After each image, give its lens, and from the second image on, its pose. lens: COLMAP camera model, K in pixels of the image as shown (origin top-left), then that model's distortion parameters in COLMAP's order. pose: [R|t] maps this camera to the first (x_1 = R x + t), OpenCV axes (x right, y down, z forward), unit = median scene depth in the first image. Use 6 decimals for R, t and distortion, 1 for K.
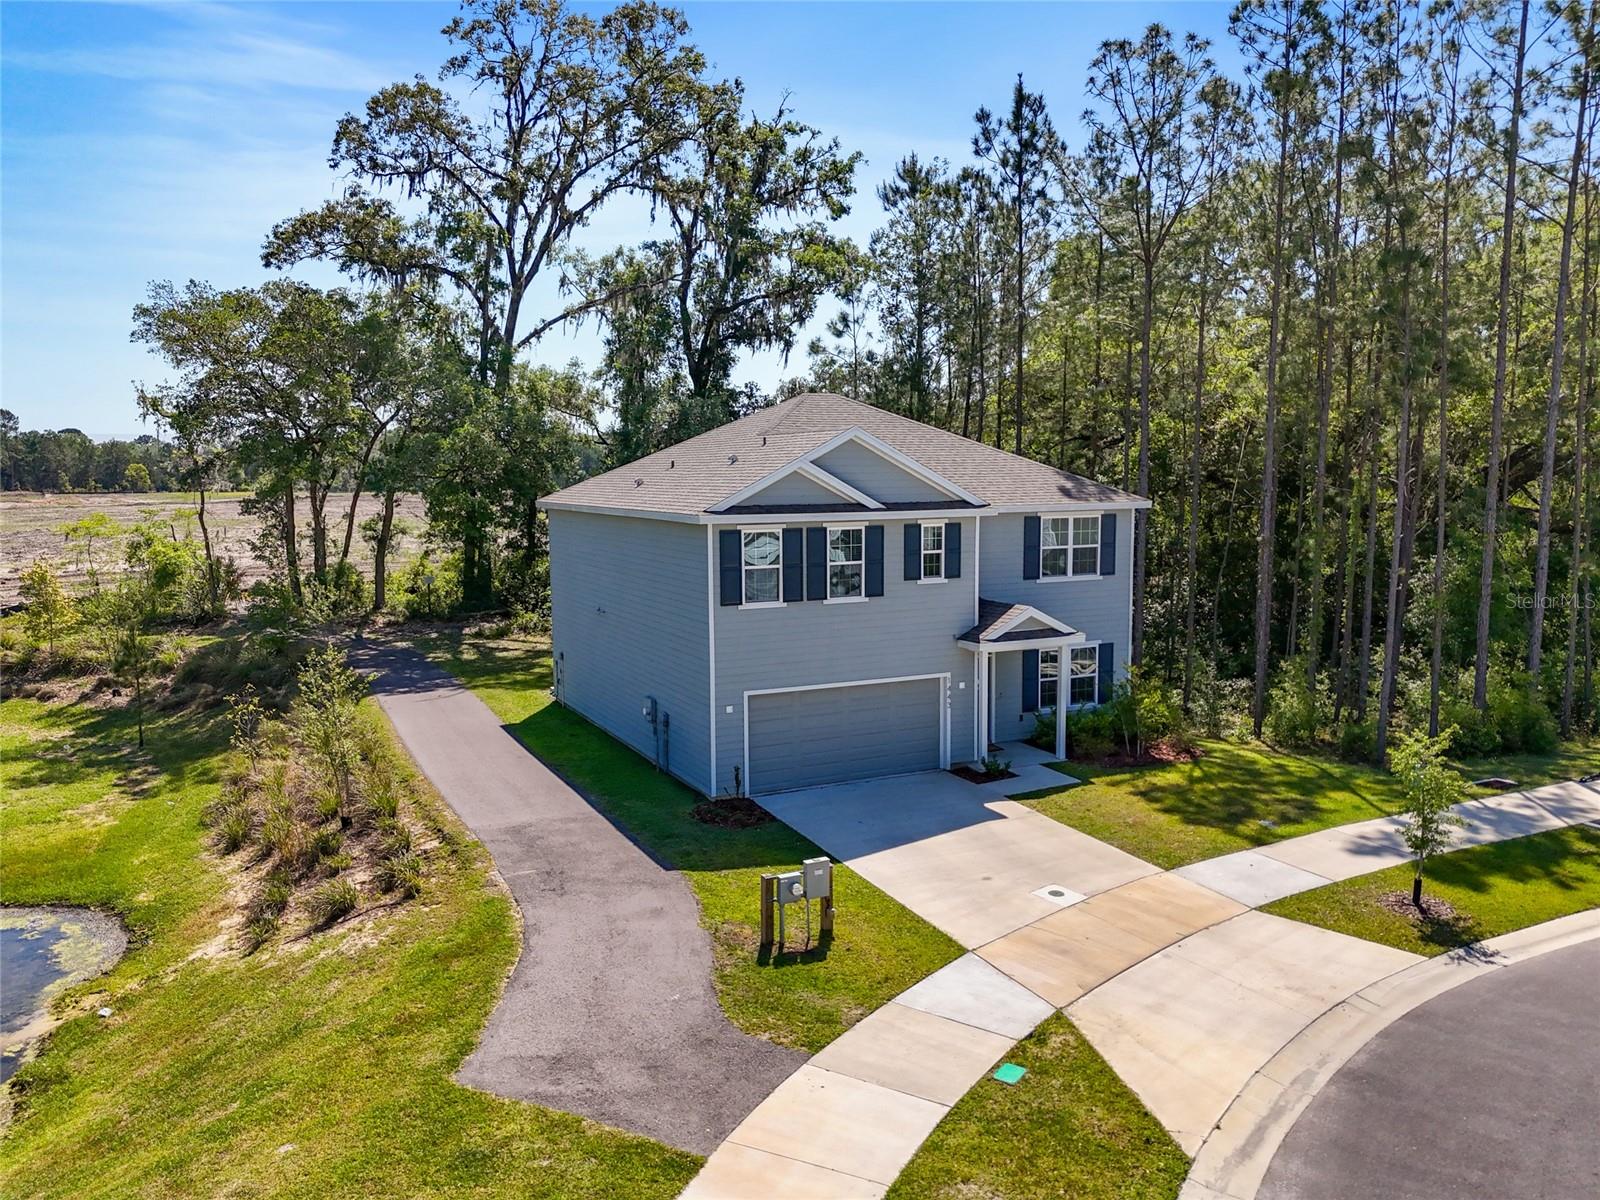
lens RADIAL K [[1184.4, 0, 802.5], [0, 1184.4, 591.2], [0, 0, 1]] dist [0.053265, -0.045719]
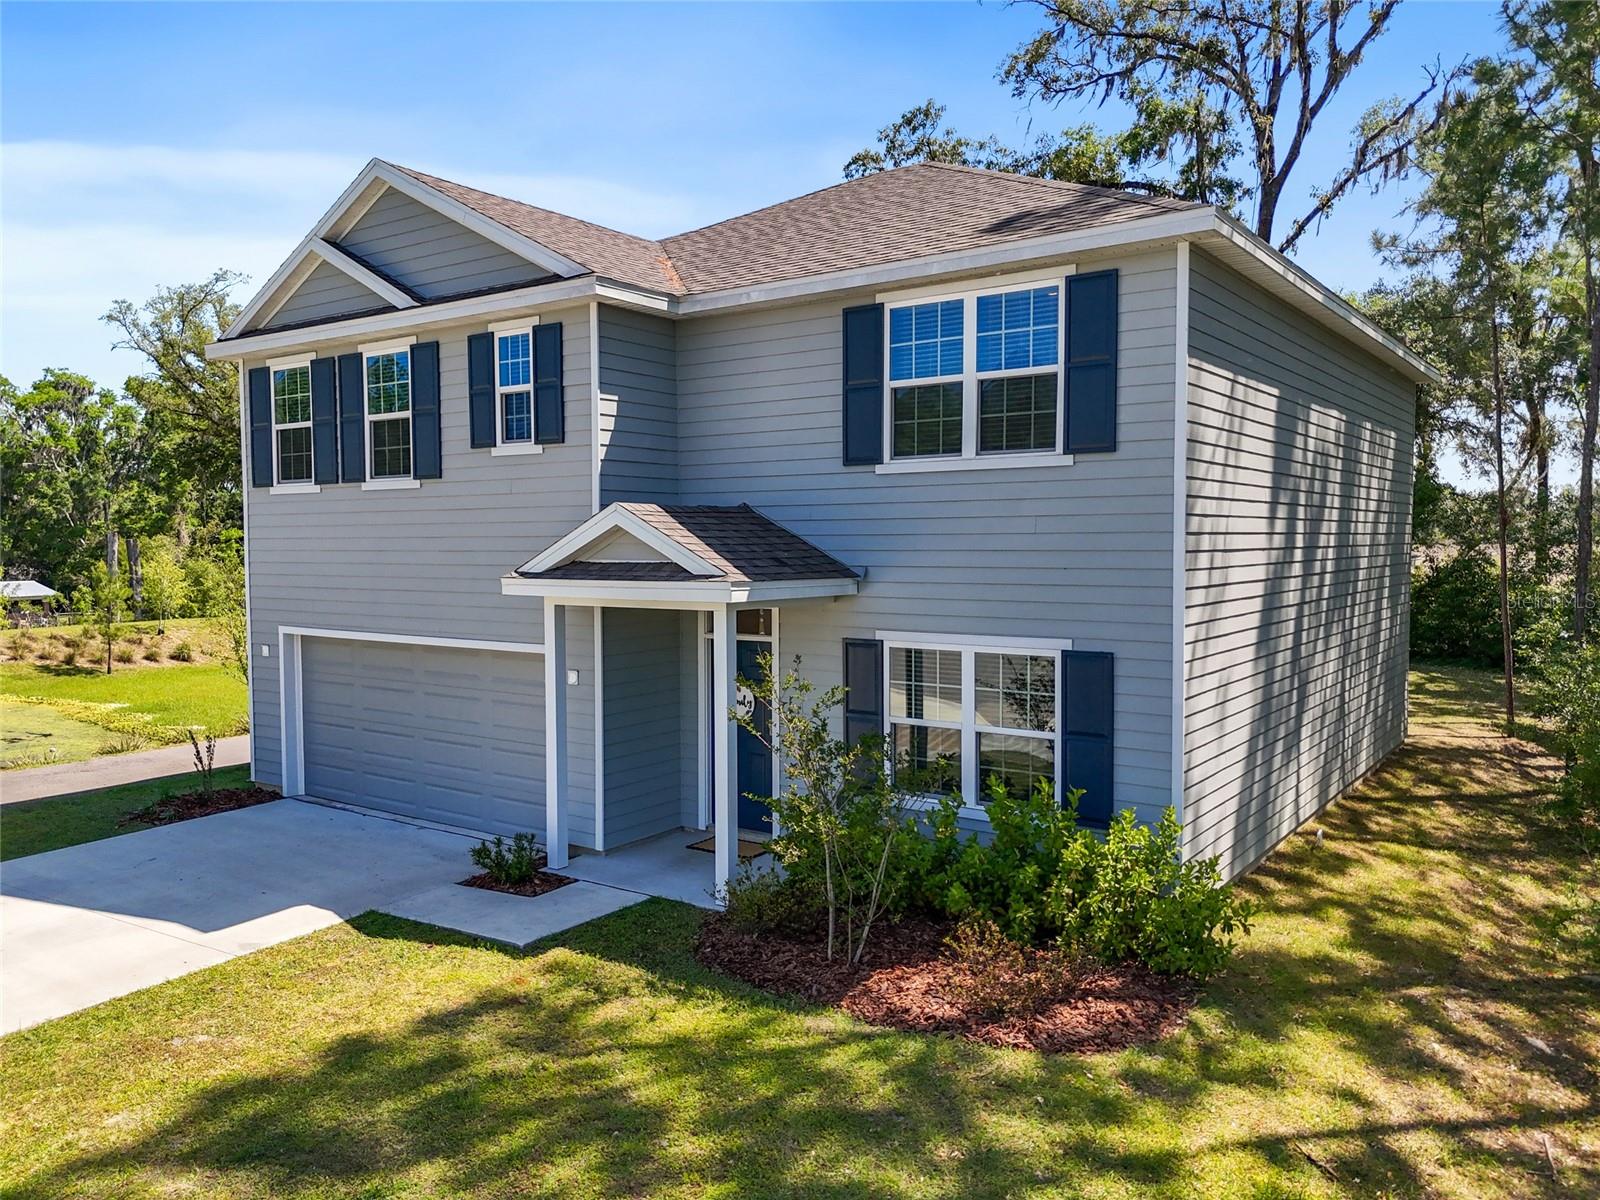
lens RADIAL K [[1184.4, 0, 821.2], [0, 1184.4, 605.9], [0, 0, 1]] dist [0.053265, -0.045719]
pose [[0.483407, 0.052374, -0.873827, 0.602818], [-0.086712, 0.996164, 0.011737, 0.038885], [0.871090, 0.070098, 0.486094, 0.880493]]
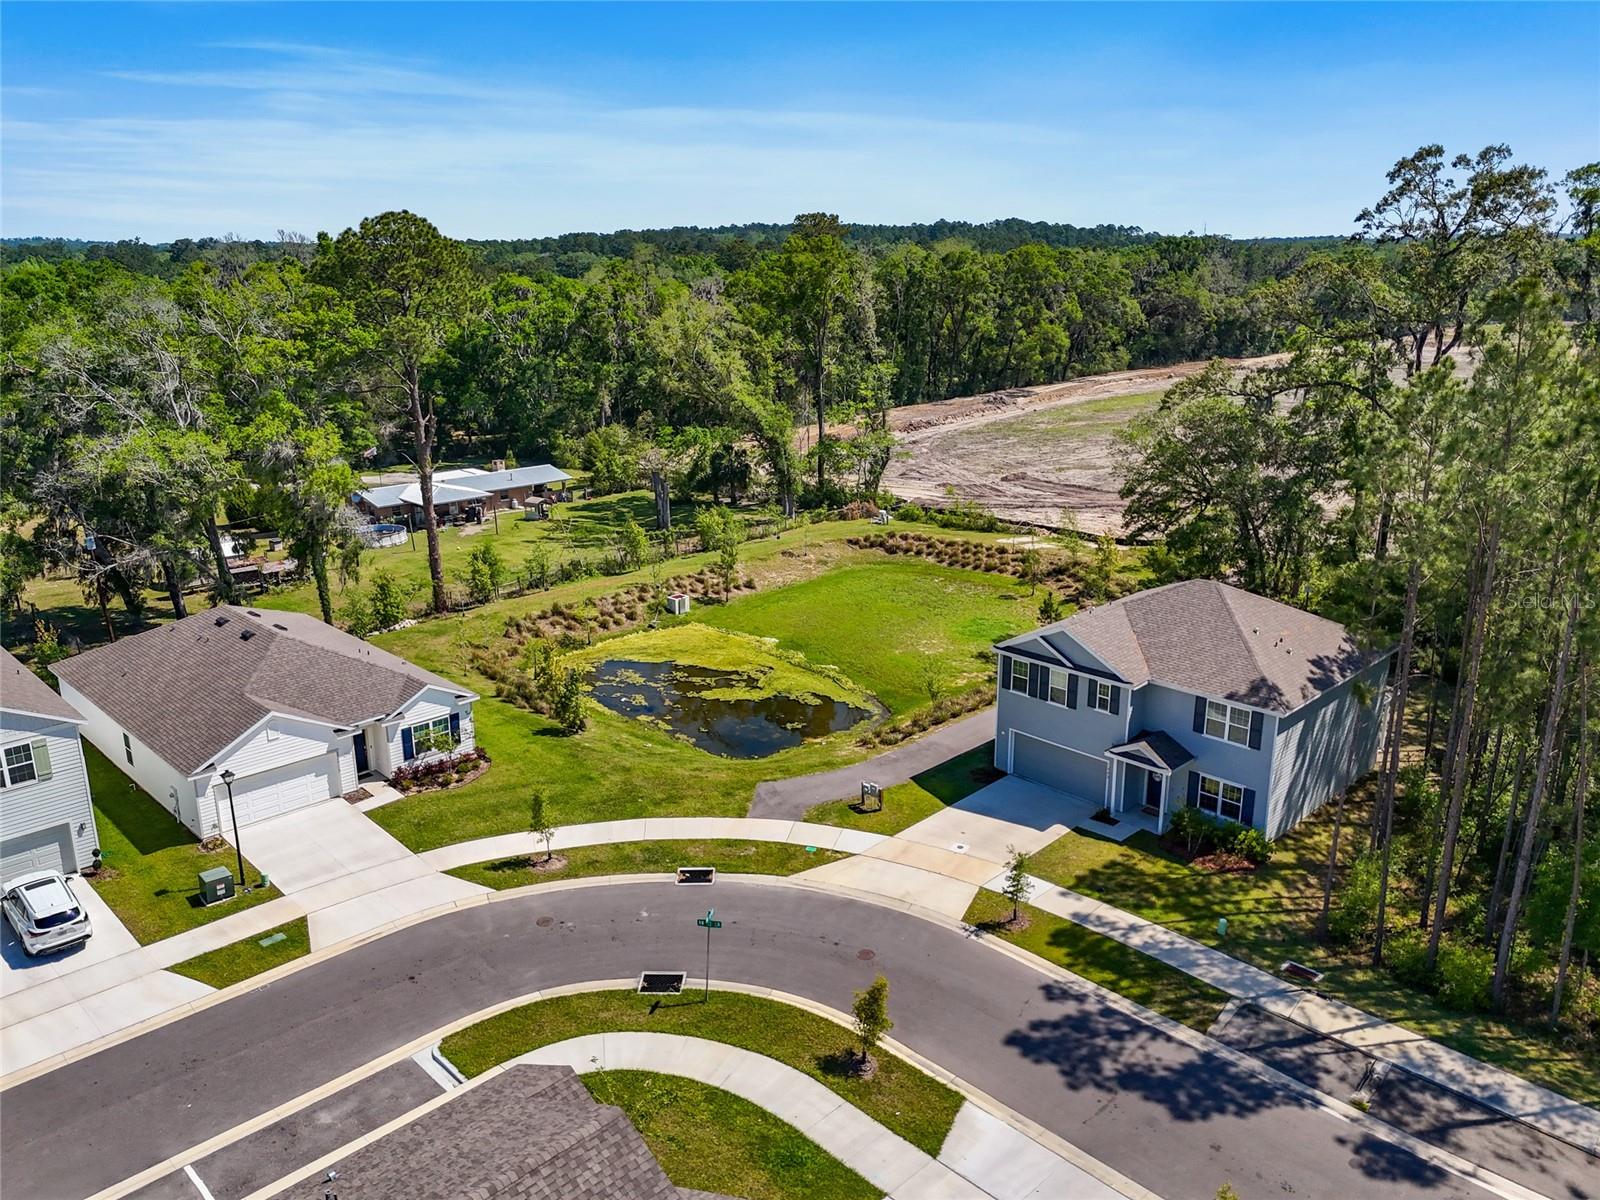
lens RADIAL K [[1184.4, 0, 785.8], [0, 1184.4, 596.2], [0, 0, 1]] dist [0.053265, -0.045719]
pose [[0.305736, 0.264983, -0.914500, 1.662533], [-0.095310, 0.964185, 0.247515, -0.616116], [0.947334, 0.011487, 0.320041, -0.097841]]
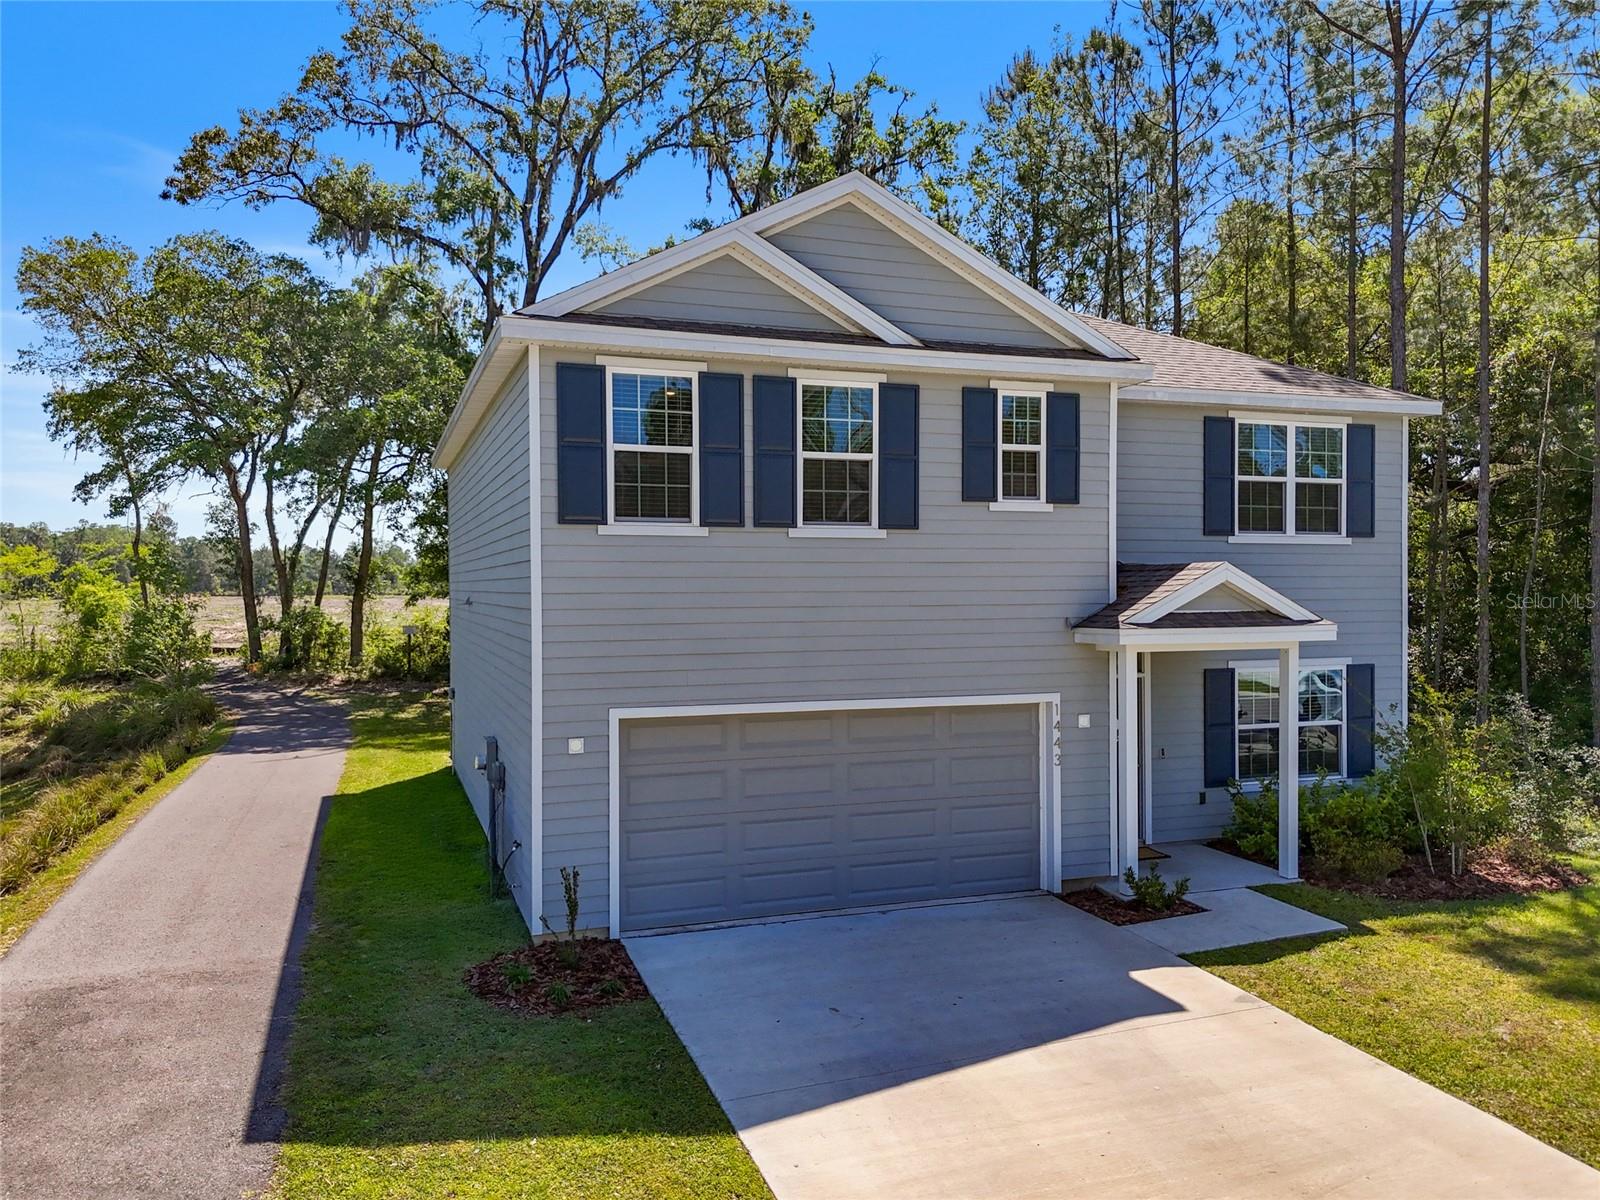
lens RADIAL K [[1184.4, 0, 802.7], [0, 1184.4, 594.1], [0, 0, 1]] dist [0.053265, -0.045719]
pose [[0.993496, 0.003717, -0.113806, 0.075699], [-0.014428, 0.995521, -0.093435, 0.076899], [0.112949, 0.094469, 0.989100, 0.499675]]
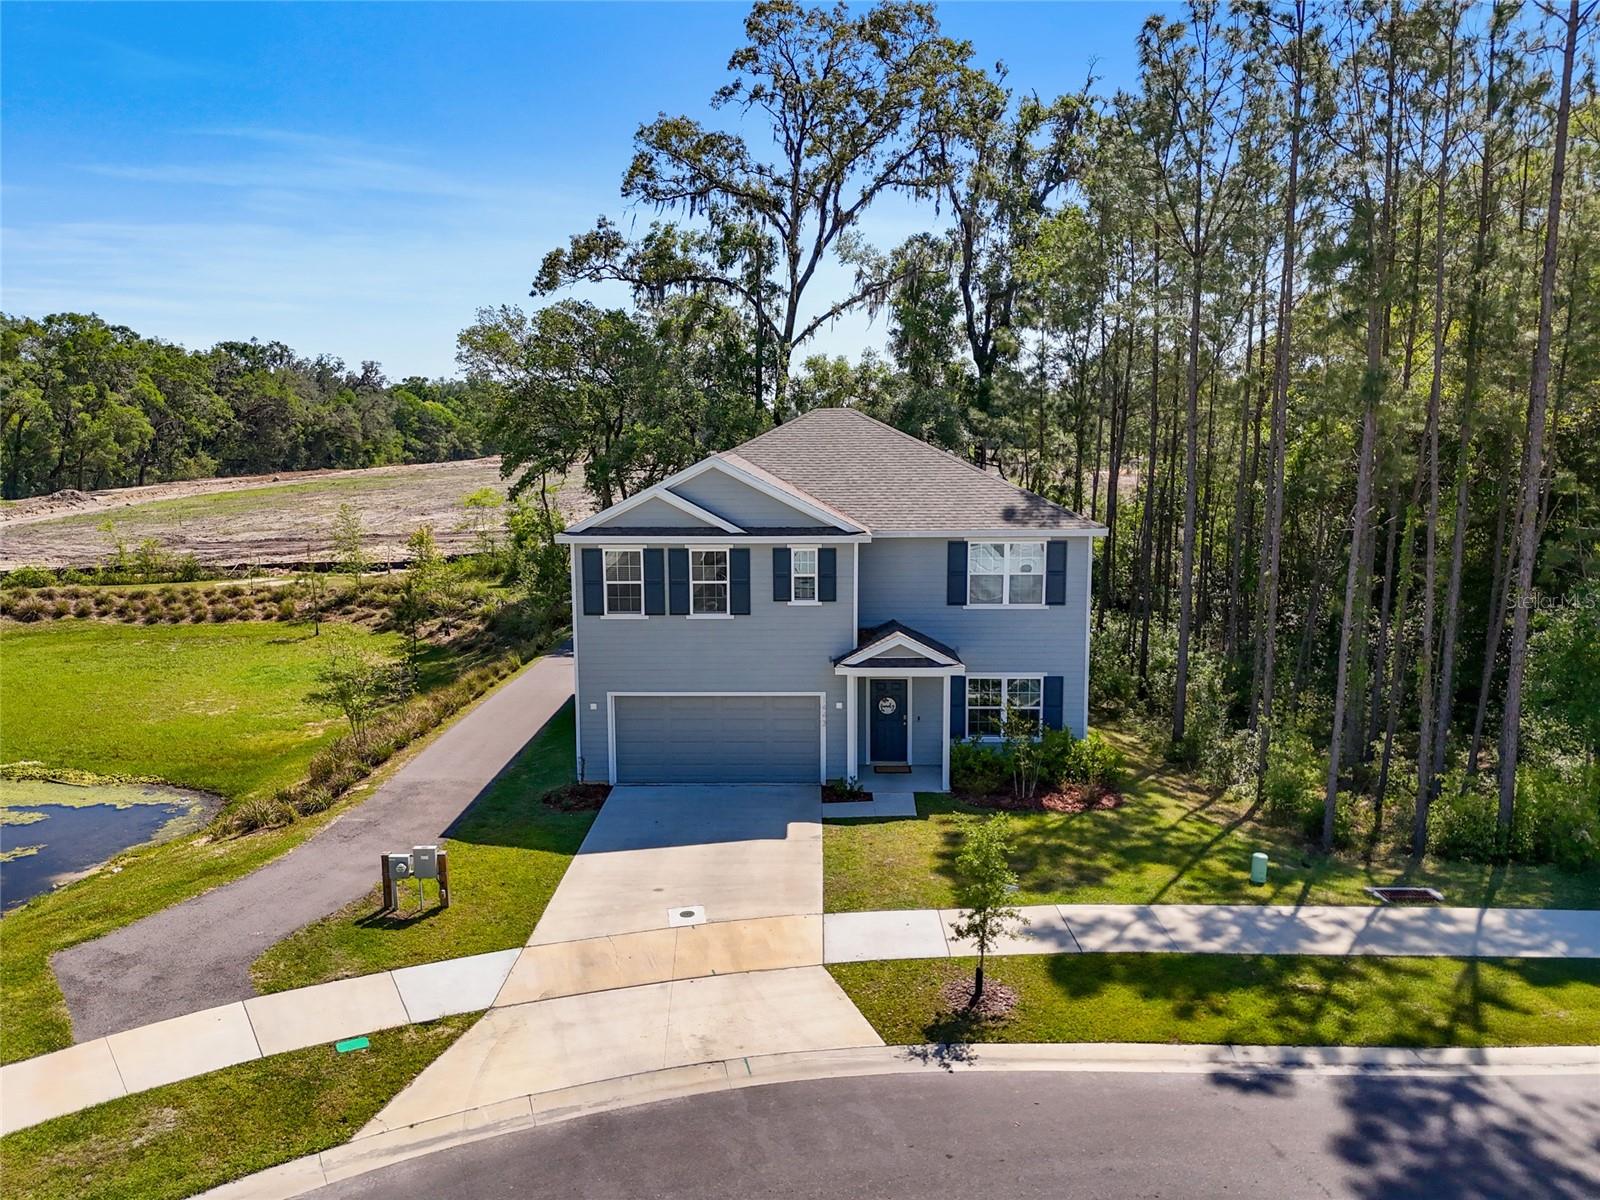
lens RADIAL K [[1184.4, 0, 804.4], [0, 1184.4, 592.9], [0, 0, 1]] dist [0.053265, -0.045719]
pose [[0.888594, 0.065949, -0.453930, 0.582391], [-0.048340, 0.997563, 0.050303, -0.070044], [0.456141, -0.022756, 0.889617, 0.078850]]
